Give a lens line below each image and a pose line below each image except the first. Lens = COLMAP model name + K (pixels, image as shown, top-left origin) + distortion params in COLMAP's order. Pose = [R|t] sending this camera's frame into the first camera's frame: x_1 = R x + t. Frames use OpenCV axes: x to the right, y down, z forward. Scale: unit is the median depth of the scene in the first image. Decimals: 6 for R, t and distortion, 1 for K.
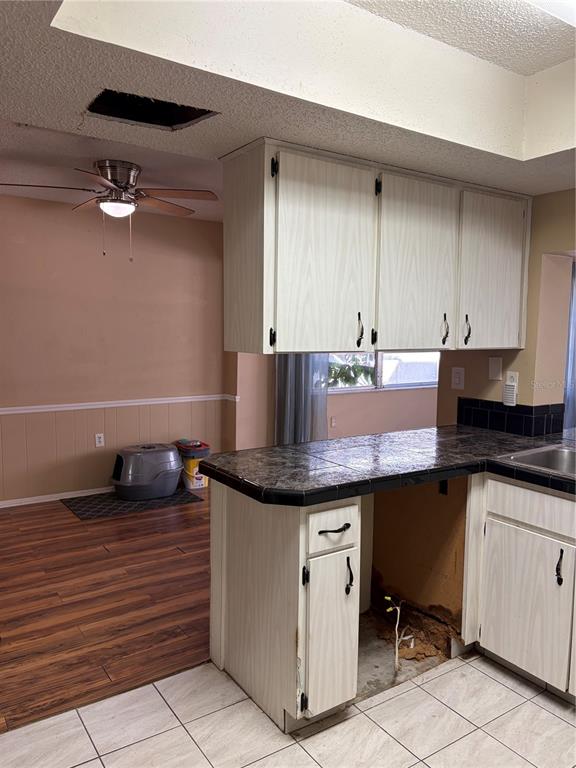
lens RADIAL K [[584.0, 0, 287.2], [0, 584.0, 383.3], [0, 0, 1]] dist [0.034067, -0.040957]
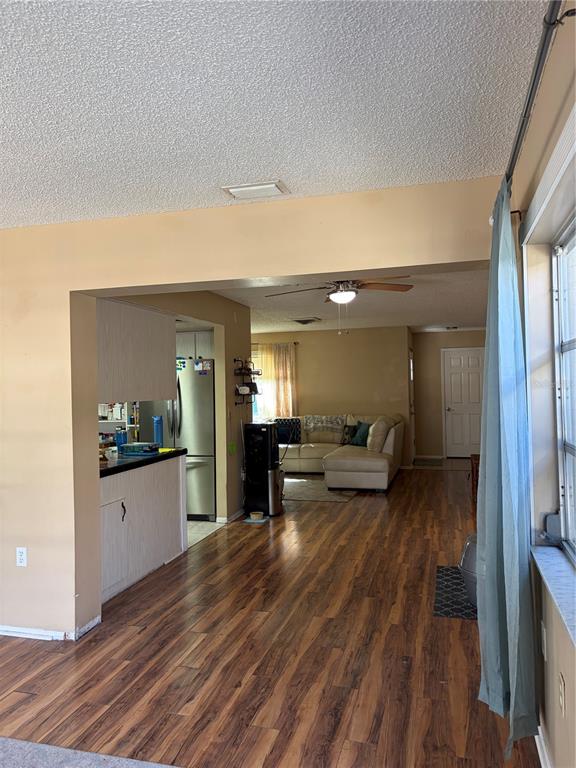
lens RADIAL K [[584.0, 0, 287.9], [0, 584.0, 382.8], [0, 0, 1]] dist [0.034067, -0.040957]
pose [[-0.761477, -0.003445, -0.648183, 0.573993], [-0.049462, 0.997379, 0.052807, -0.146157], [0.646302, 0.072272, -0.759651, 1.706767]]
